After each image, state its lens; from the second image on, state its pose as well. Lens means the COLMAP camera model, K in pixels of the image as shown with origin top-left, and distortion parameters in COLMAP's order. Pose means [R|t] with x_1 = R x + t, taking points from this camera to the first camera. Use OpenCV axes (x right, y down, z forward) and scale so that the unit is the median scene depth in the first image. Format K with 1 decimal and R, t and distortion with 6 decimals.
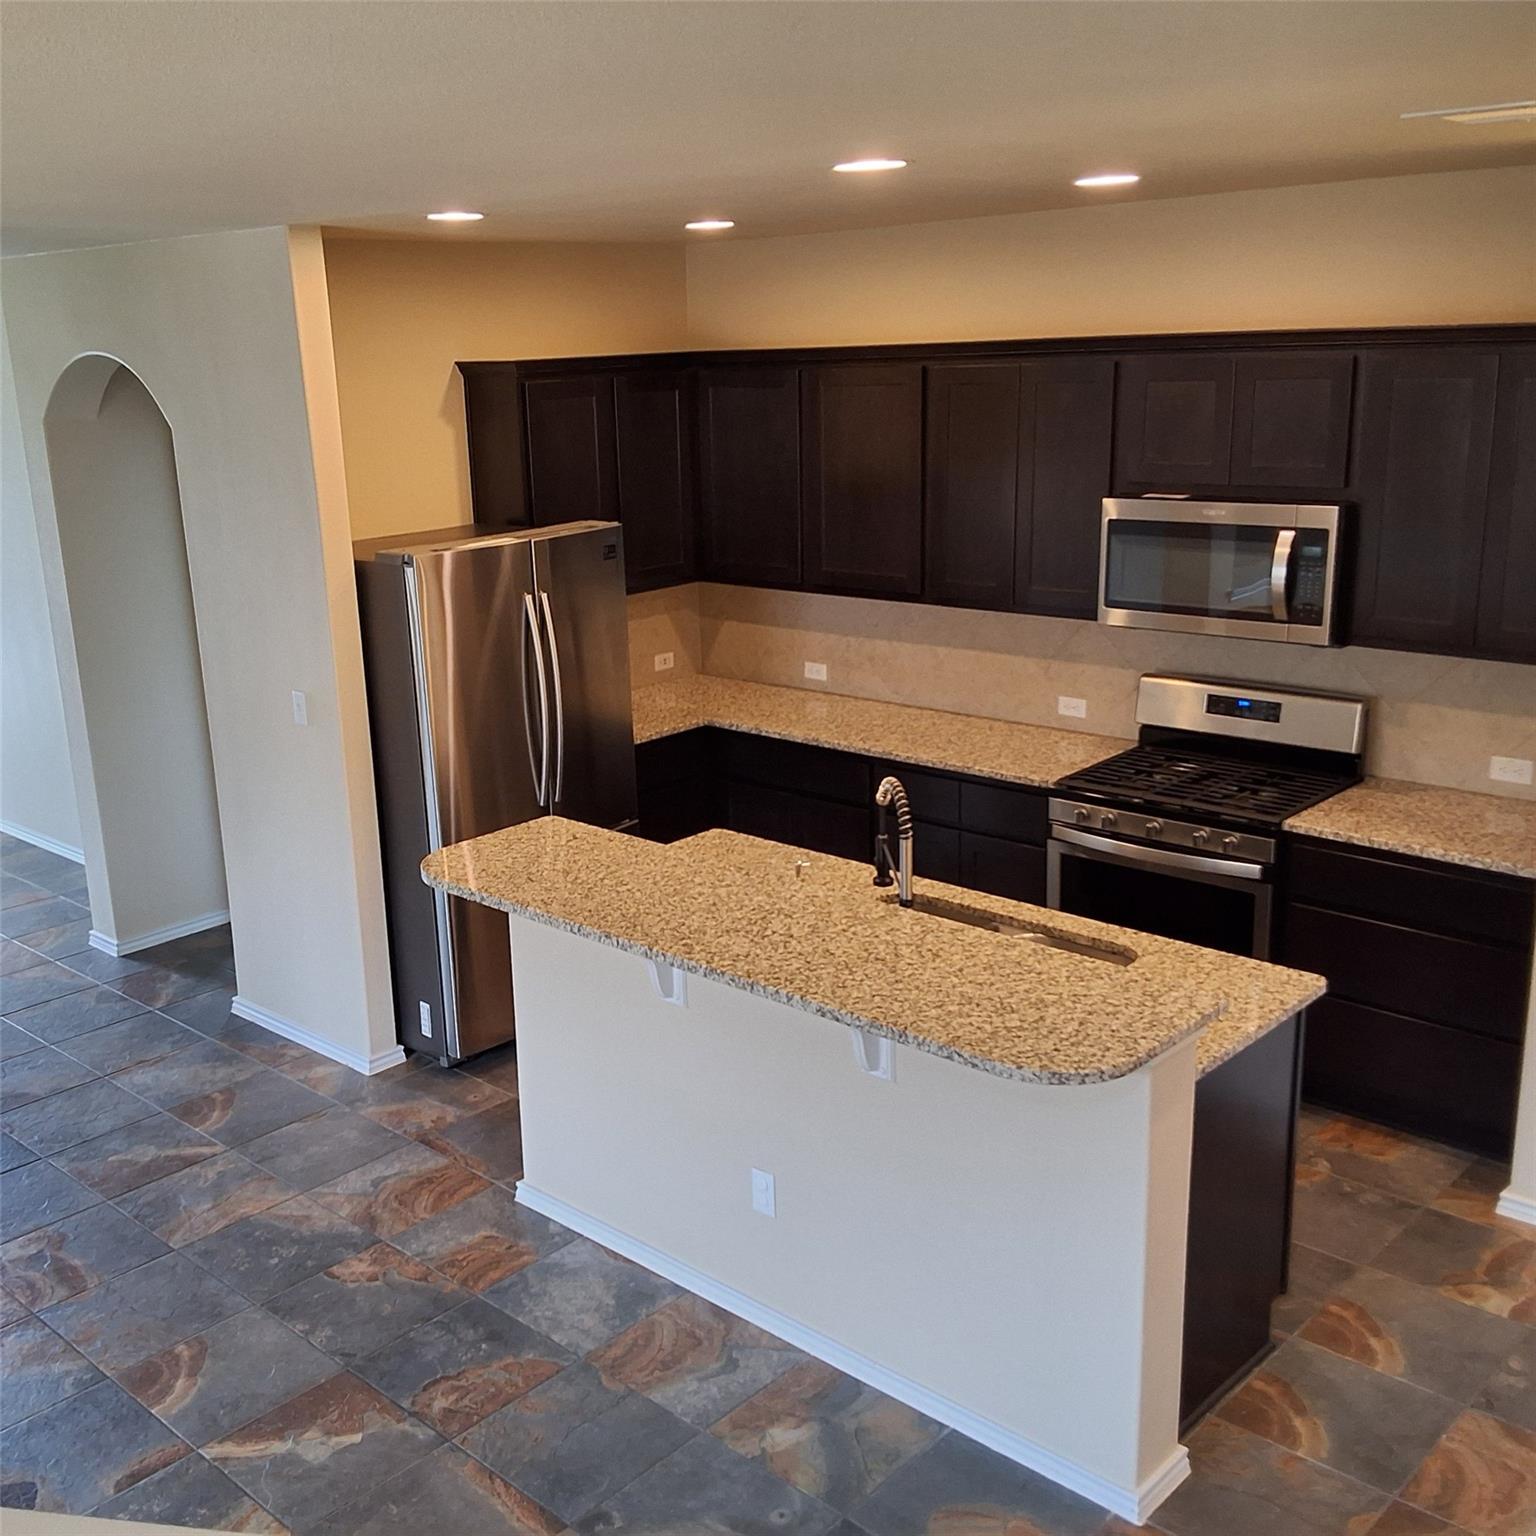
lens RADIAL K [[1622.5, 0, 635.7], [0, 1622.5, 786.8], [0, 0, 1]] dist [0.128825, -0.217168]
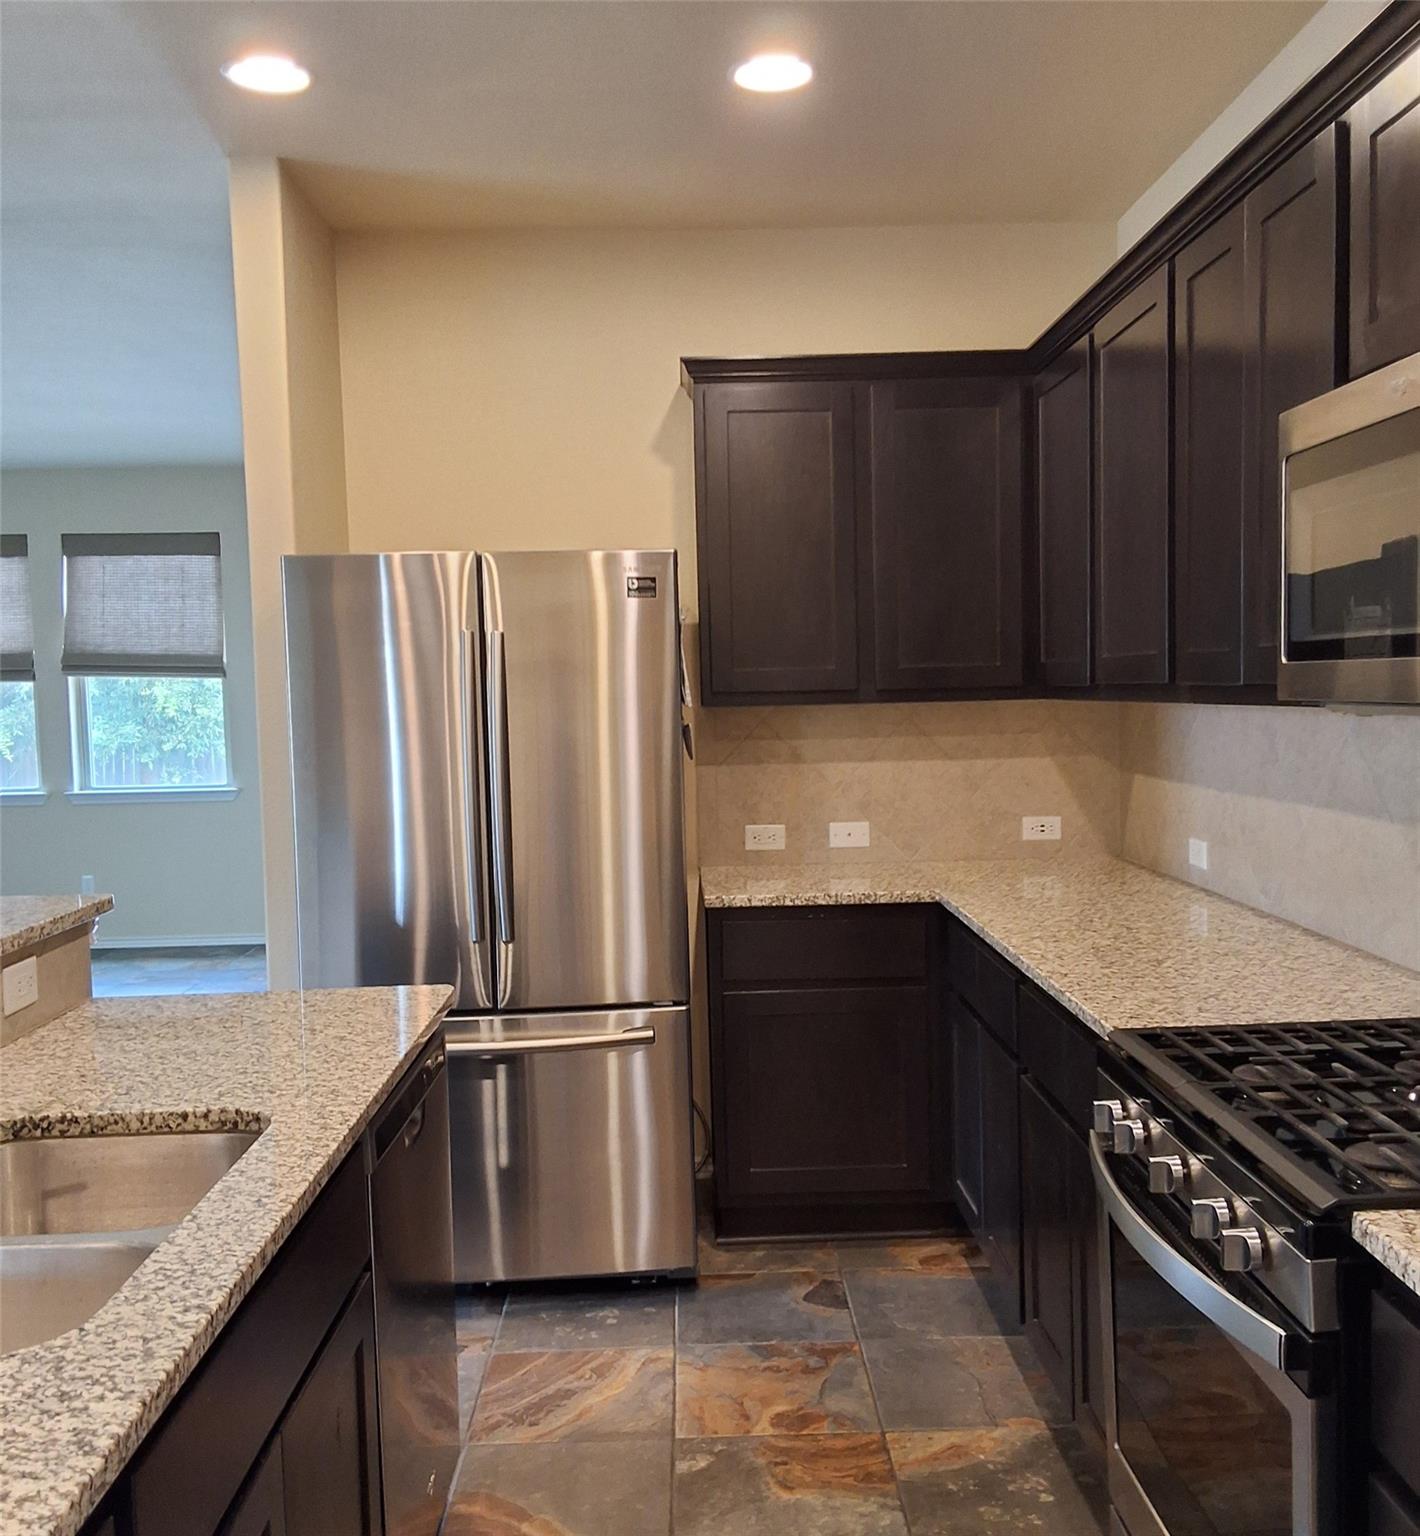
lens RADIAL K [[1502.9, 0, 709.1], [0, 1502.9, 787.1], [0, 0, 1]] dist [0.152332, -0.279085]
pose [[0.724664, 0.068651, -0.685674, 0.467702], [-0.189622, 0.976478, -0.102639, -0.005701], [0.662499, 0.204398, 0.720636, 0.627893]]
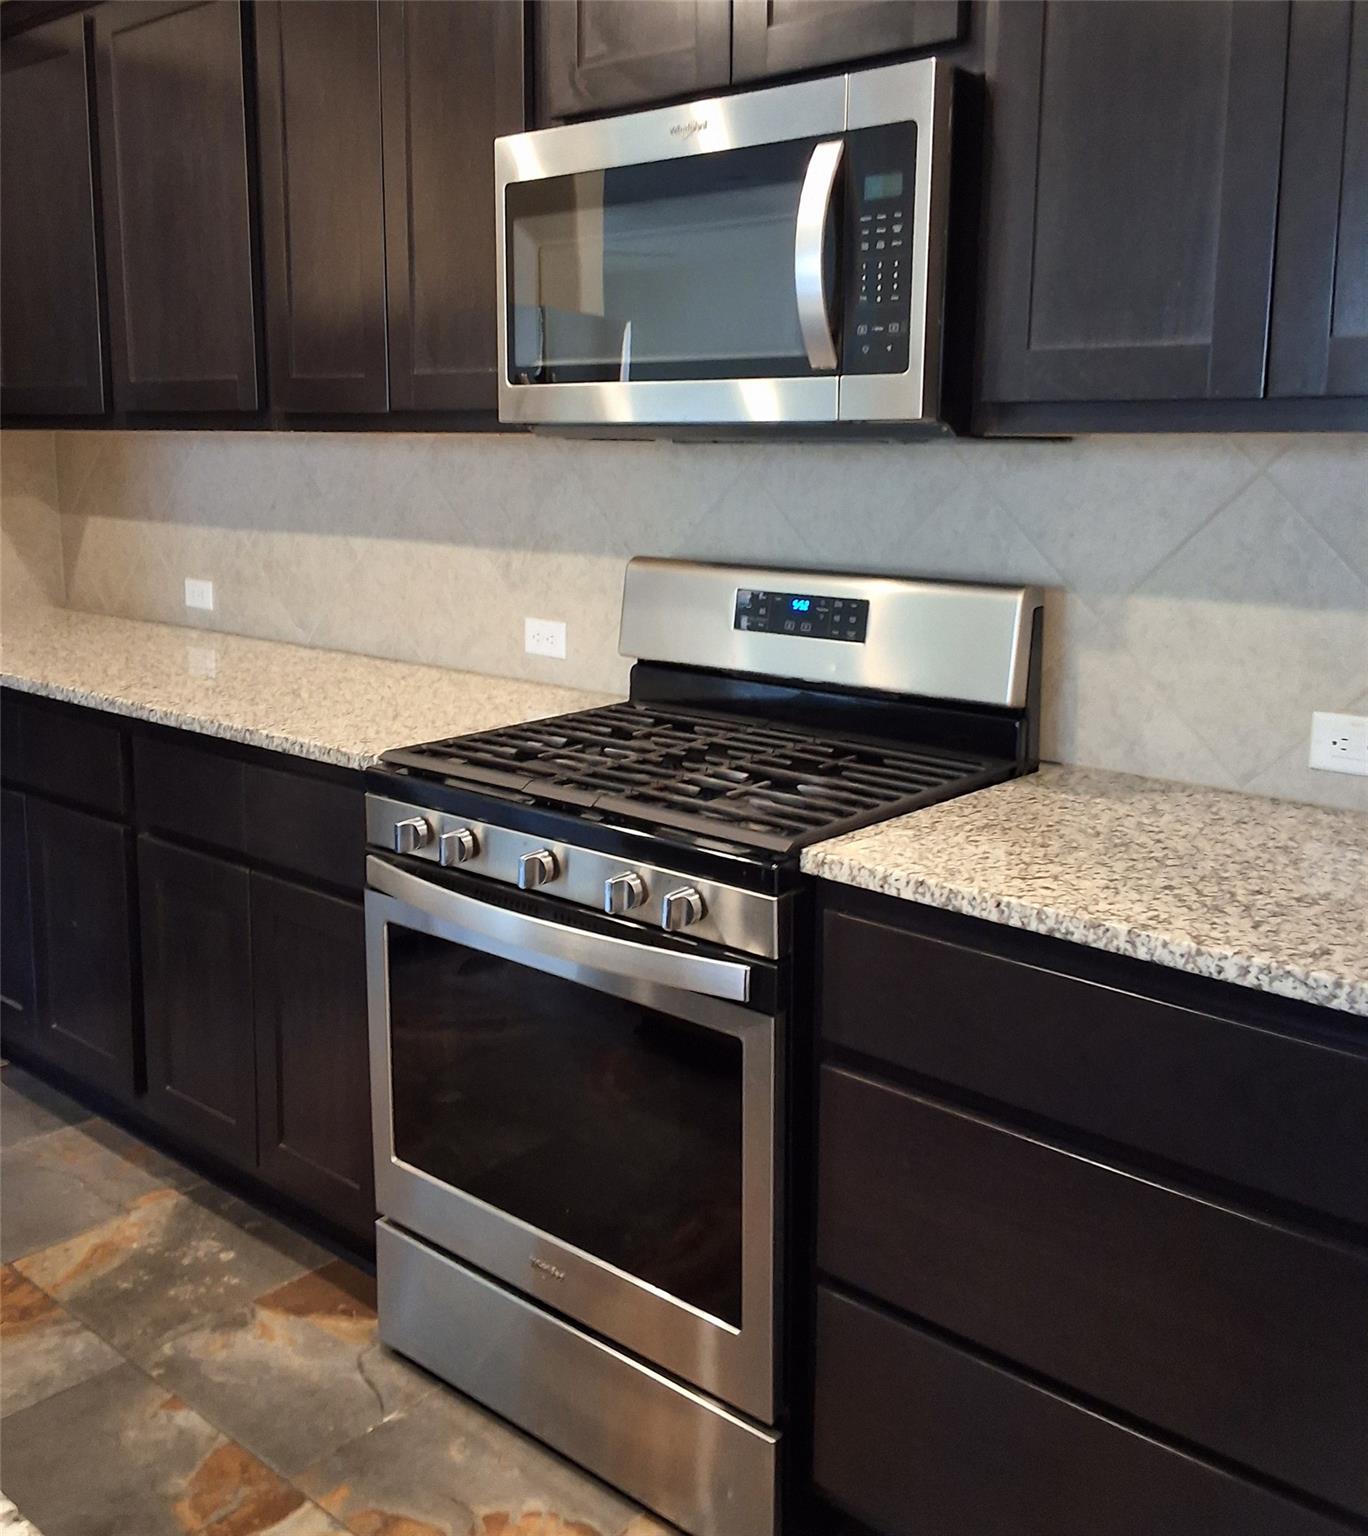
lens RADIAL K [[1450.9, 0, 690.5], [0, 1450.9, 666.8], [0, 0, 1]] dist [0.148875, -0.253620]
pose [[0.995041, 0.037299, 0.092207, 0.309731], [-0.025611, 0.991846, -0.124845, 0.020250], [-0.096112, 0.121864, 0.987882, 0.612034]]
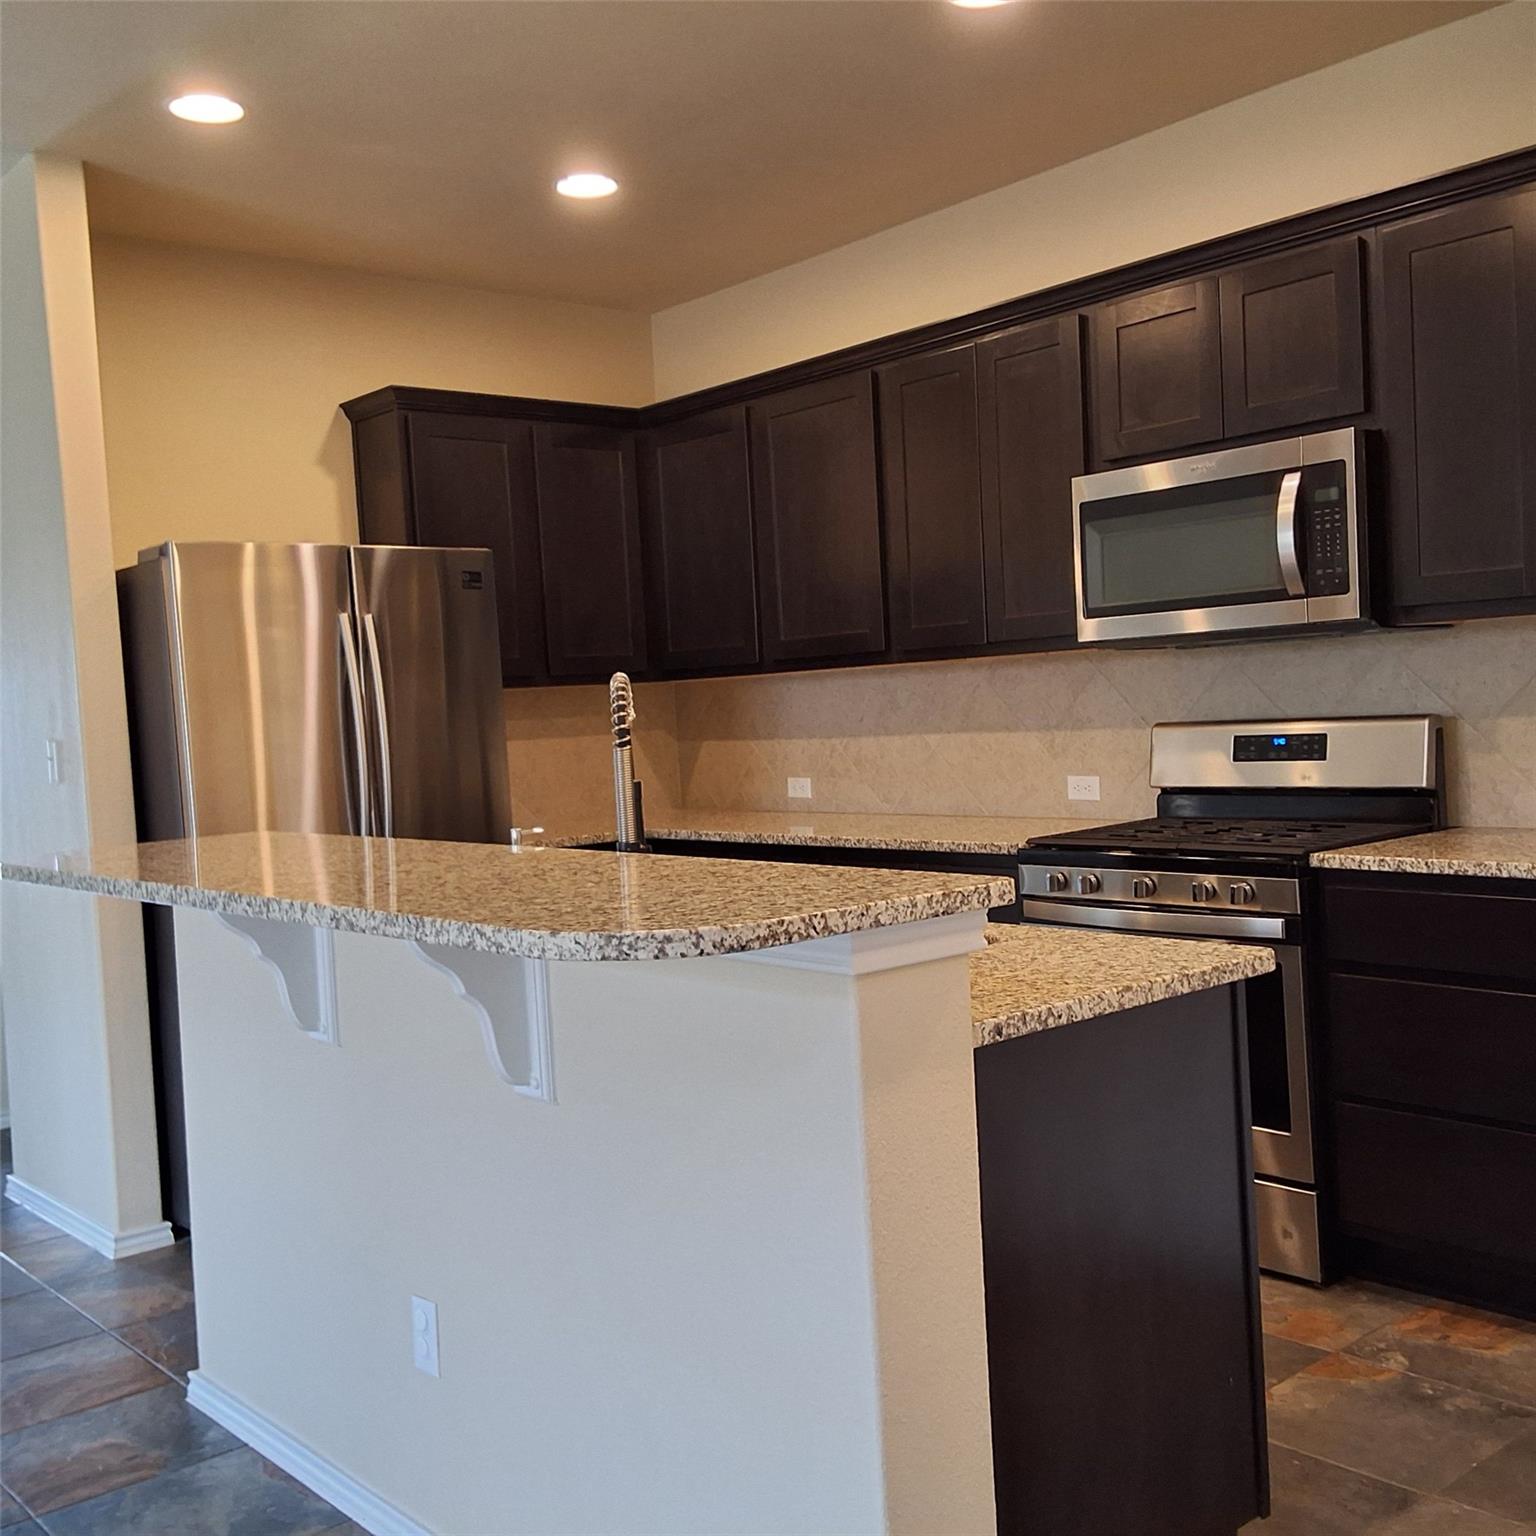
lens RADIAL K [[1638.5, 0, 741.6], [0, 1638.5, 786.0], [0, 0, 1]] dist [0.125968, -0.214456]
pose [[0.996676, -0.009511, -0.080911, 0.193191], [-0.008173, 0.976478, -0.215463, 0.136618], [0.081057, 0.215408, 0.973154, 0.262547]]
